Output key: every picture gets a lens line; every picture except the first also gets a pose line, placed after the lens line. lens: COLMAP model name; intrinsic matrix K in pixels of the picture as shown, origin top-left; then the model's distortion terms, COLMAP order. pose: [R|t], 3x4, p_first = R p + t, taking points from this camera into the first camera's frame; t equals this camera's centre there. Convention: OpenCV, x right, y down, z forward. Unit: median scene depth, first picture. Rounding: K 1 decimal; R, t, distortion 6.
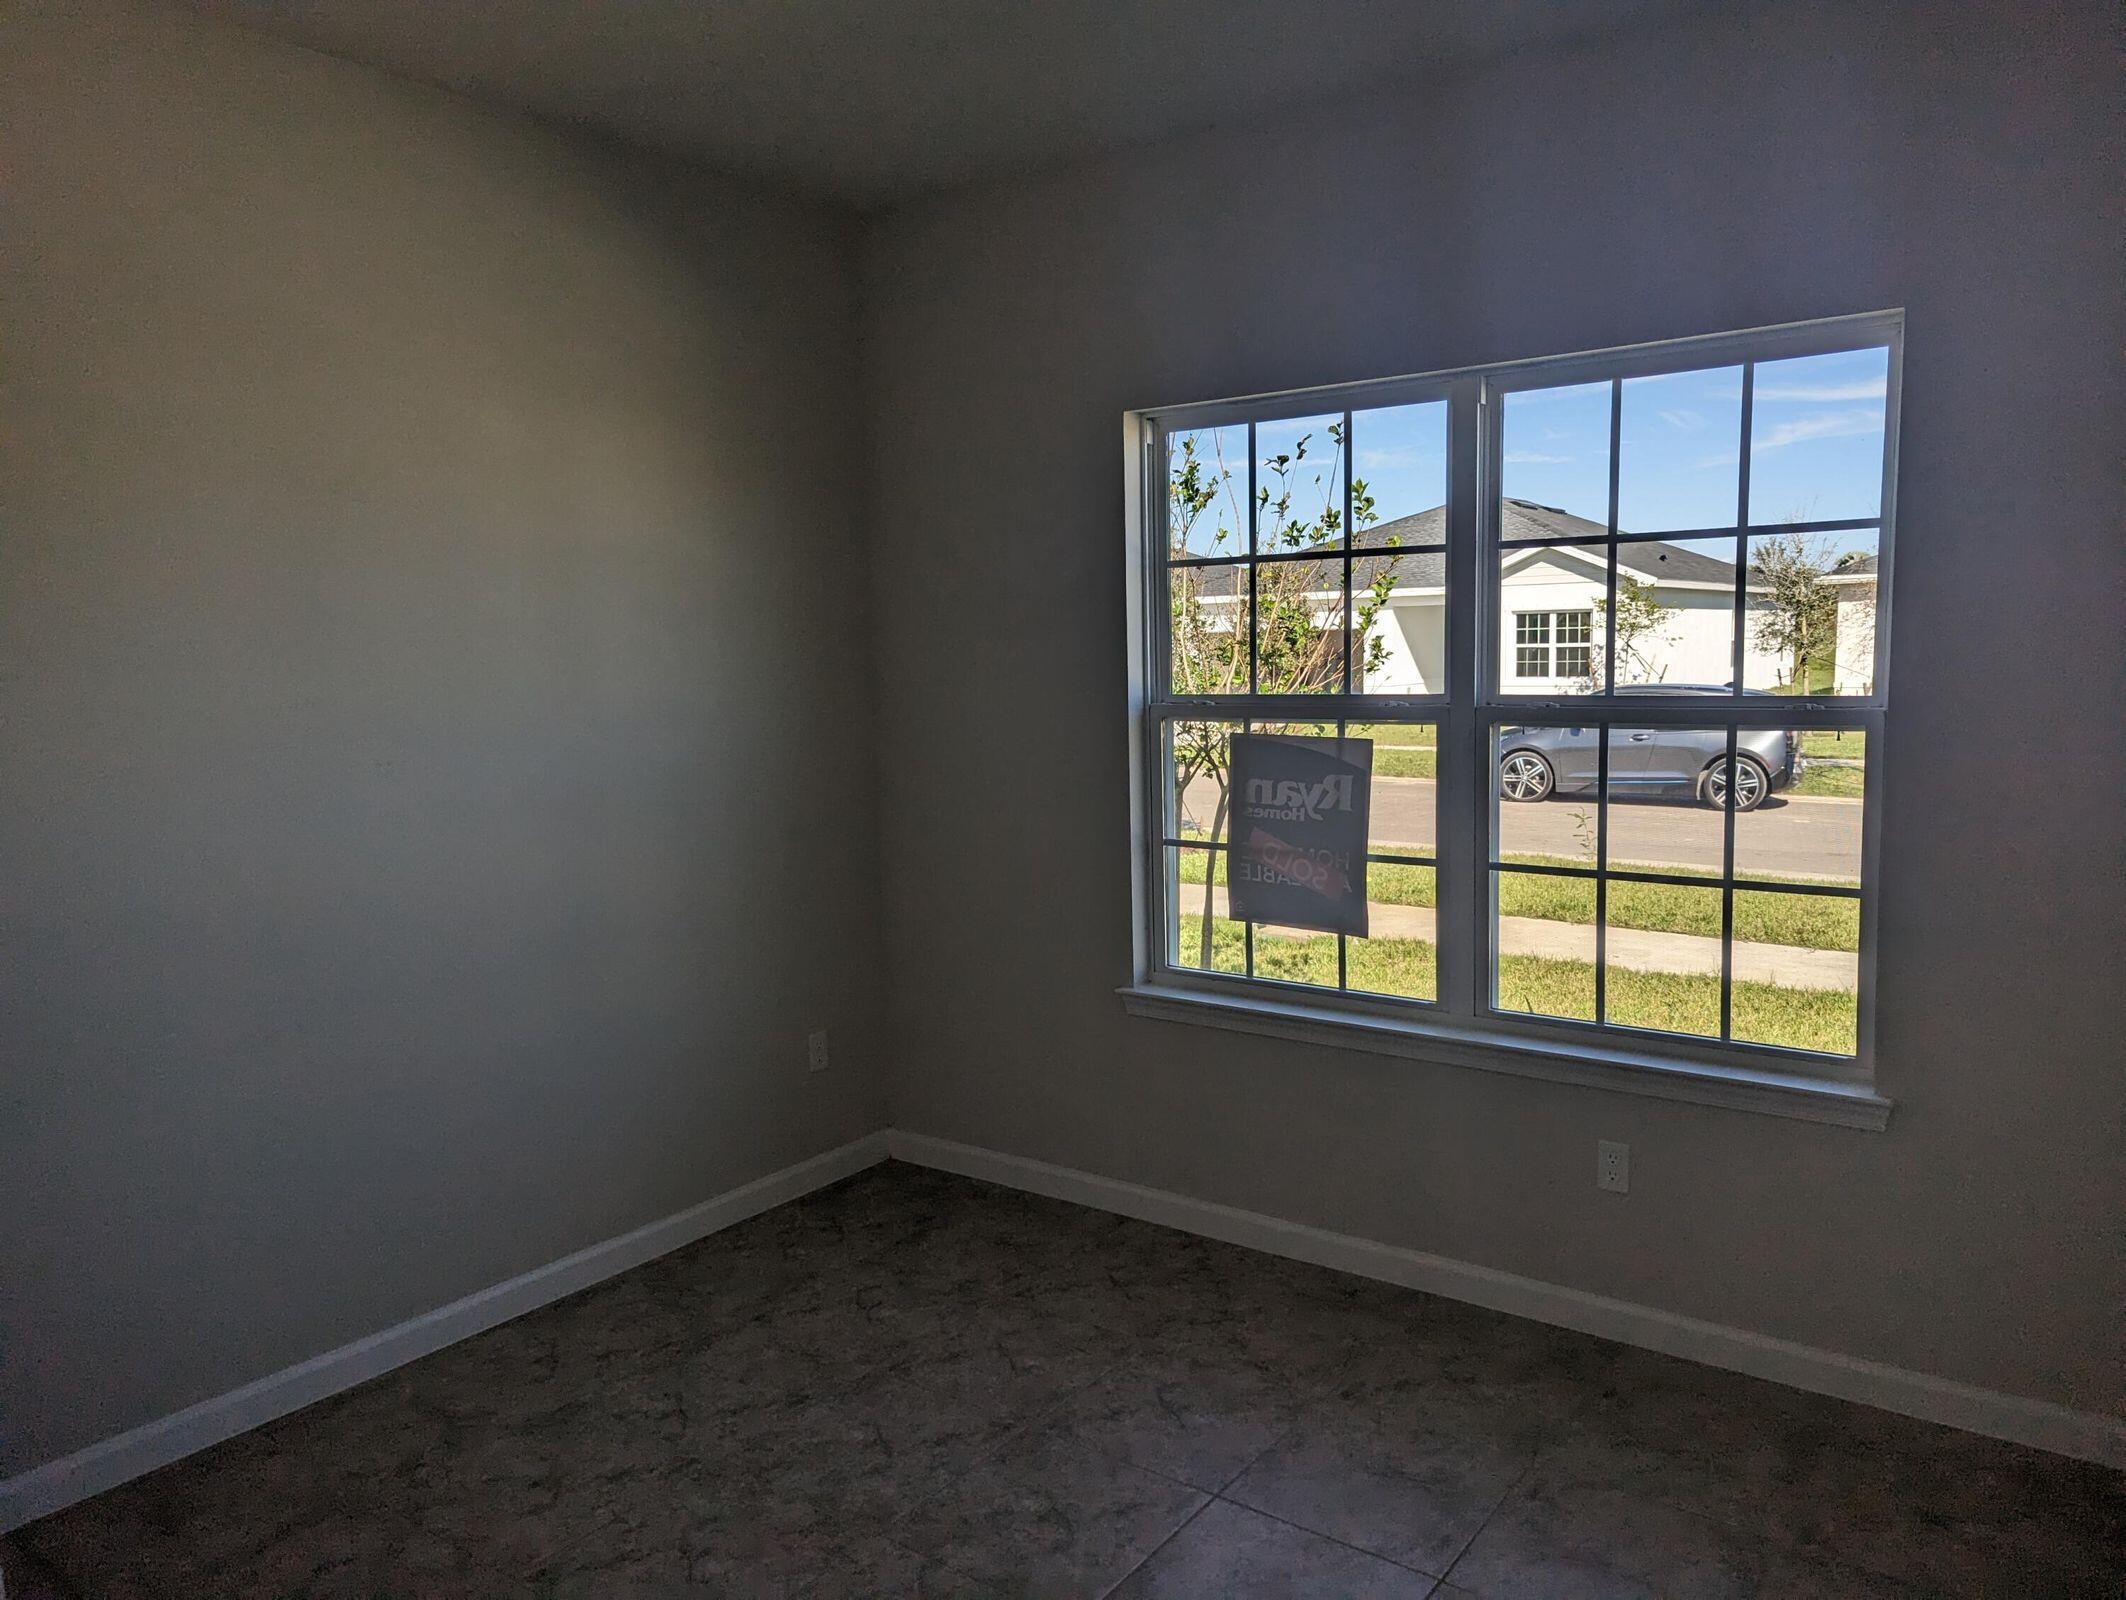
lens RADIAL K [[1519.7, 0, 1113.4], [0, 1519.7, 783.6], [0, 0, 1]] dist [0.073221, -0.079837]
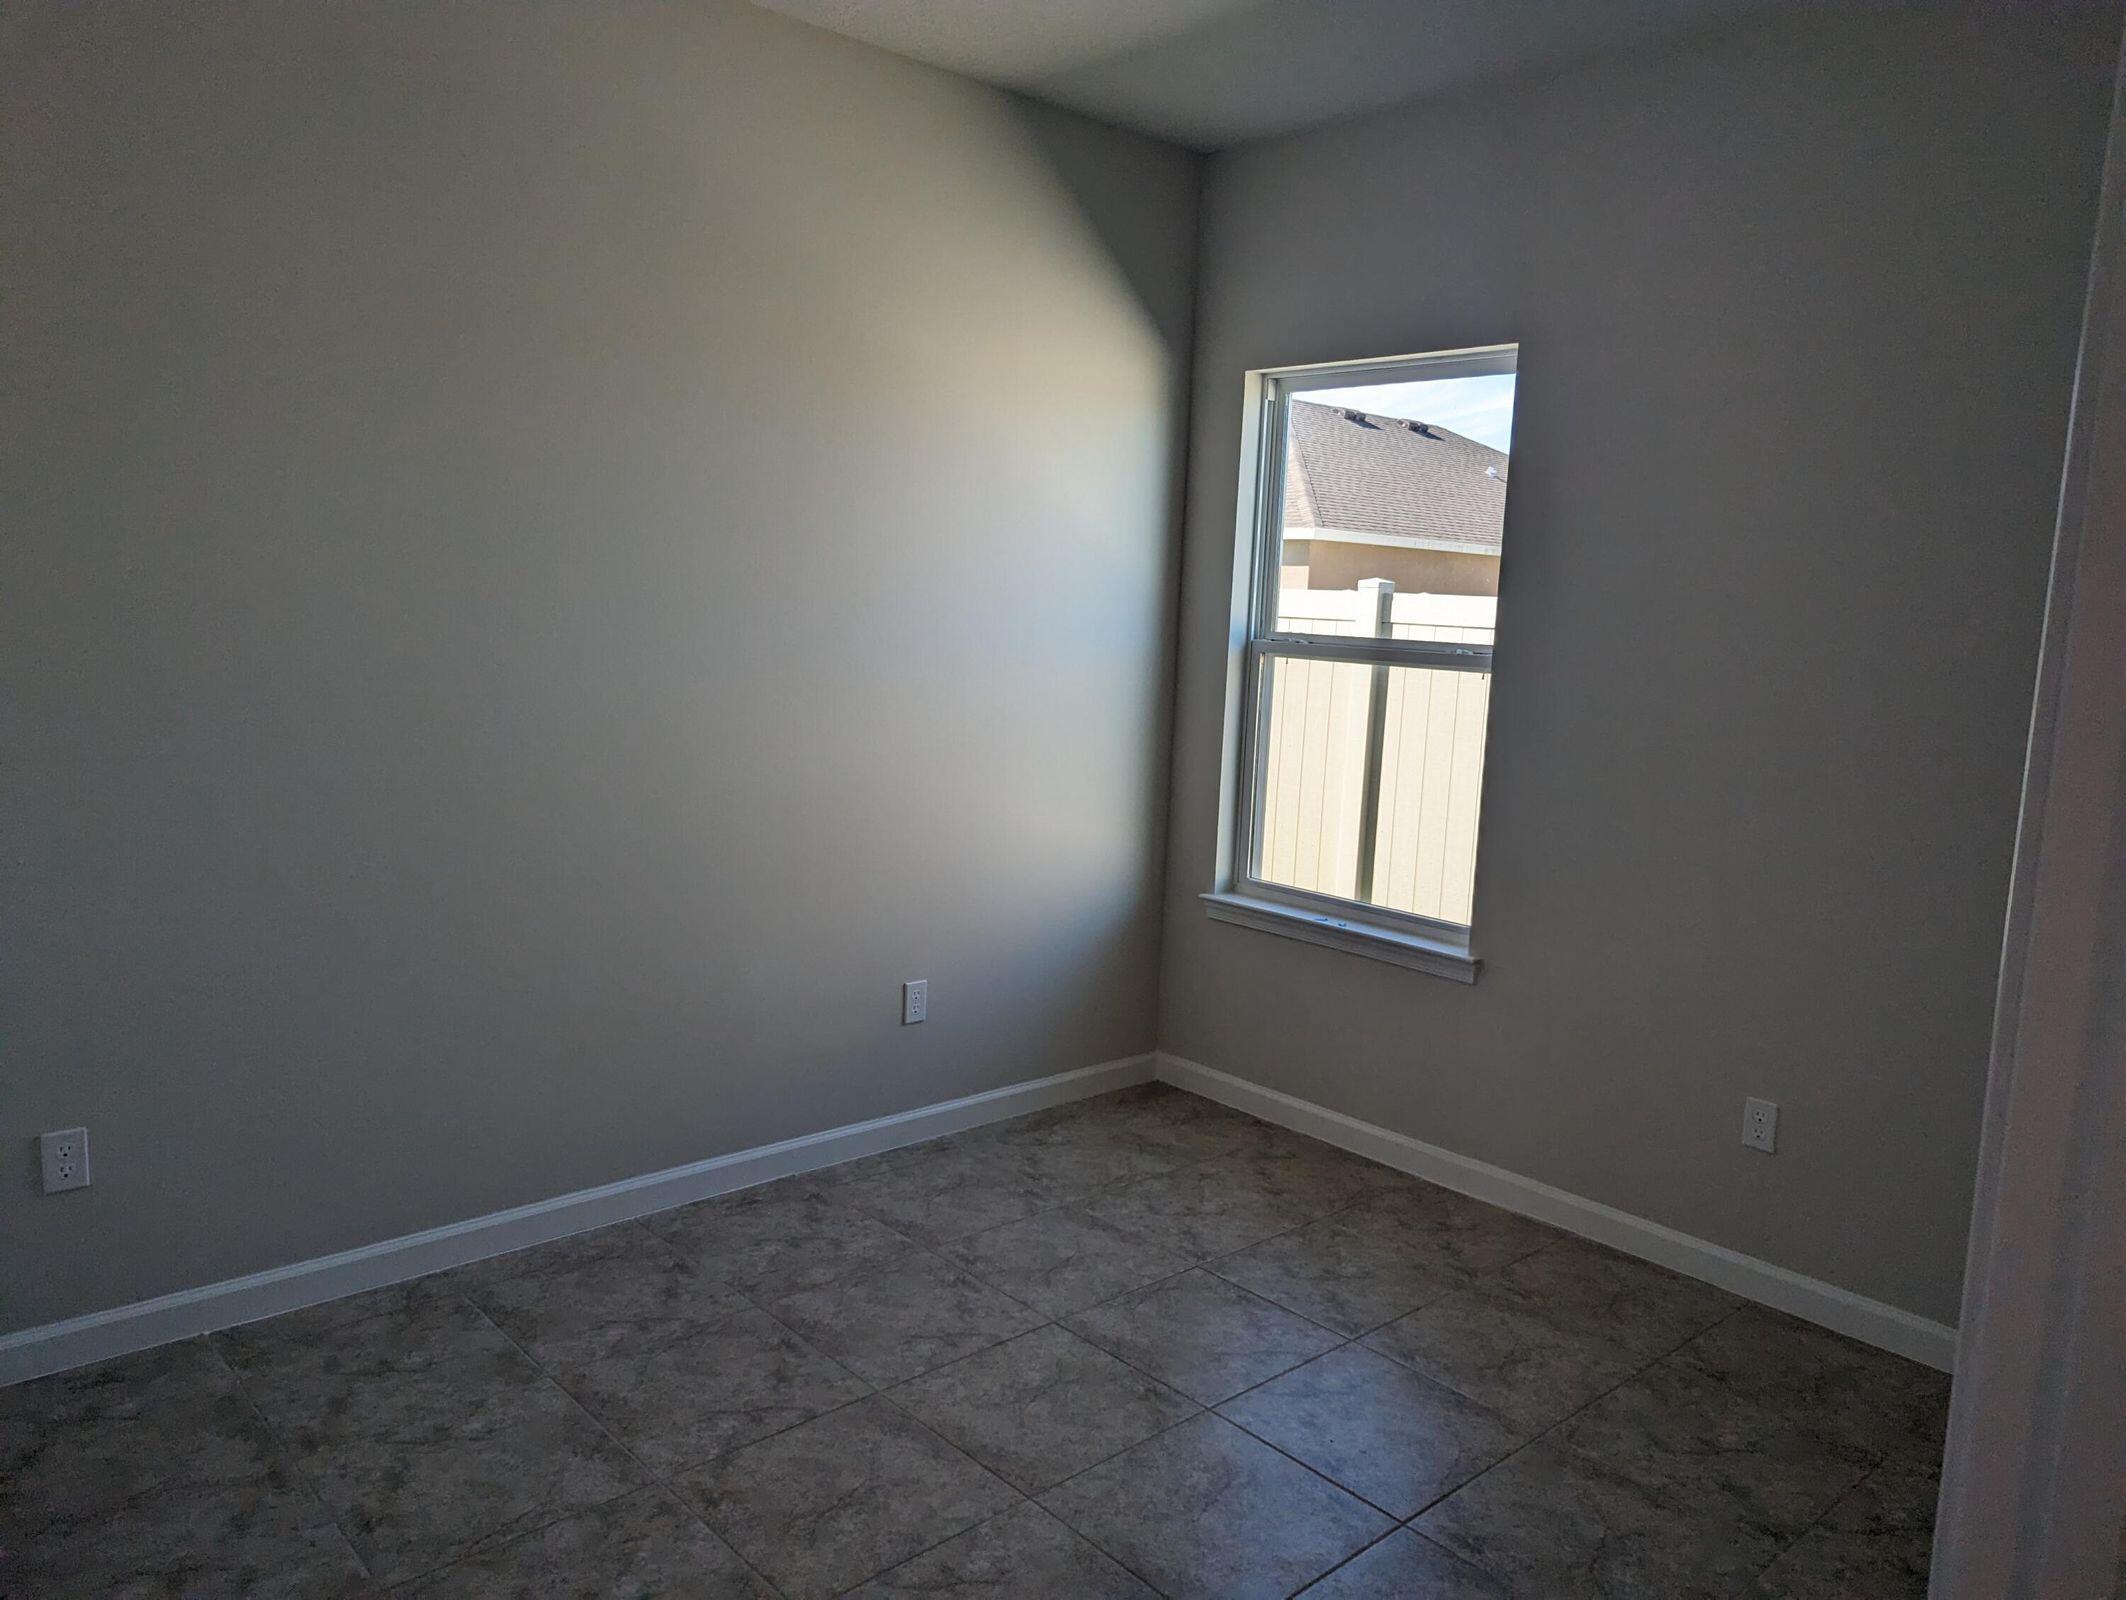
lens RADIAL K [[1519.7, 0, 1113.4], [0, 1519.7, 783.6], [0, 0, 1]] dist [0.073221, -0.079837]
pose [[0.979086, 0.073311, -0.189780, 0.146271], [-0.065676, 0.996770, 0.046221, 0.006378], [0.192556, -0.032790, 0.980738, -0.106387]]
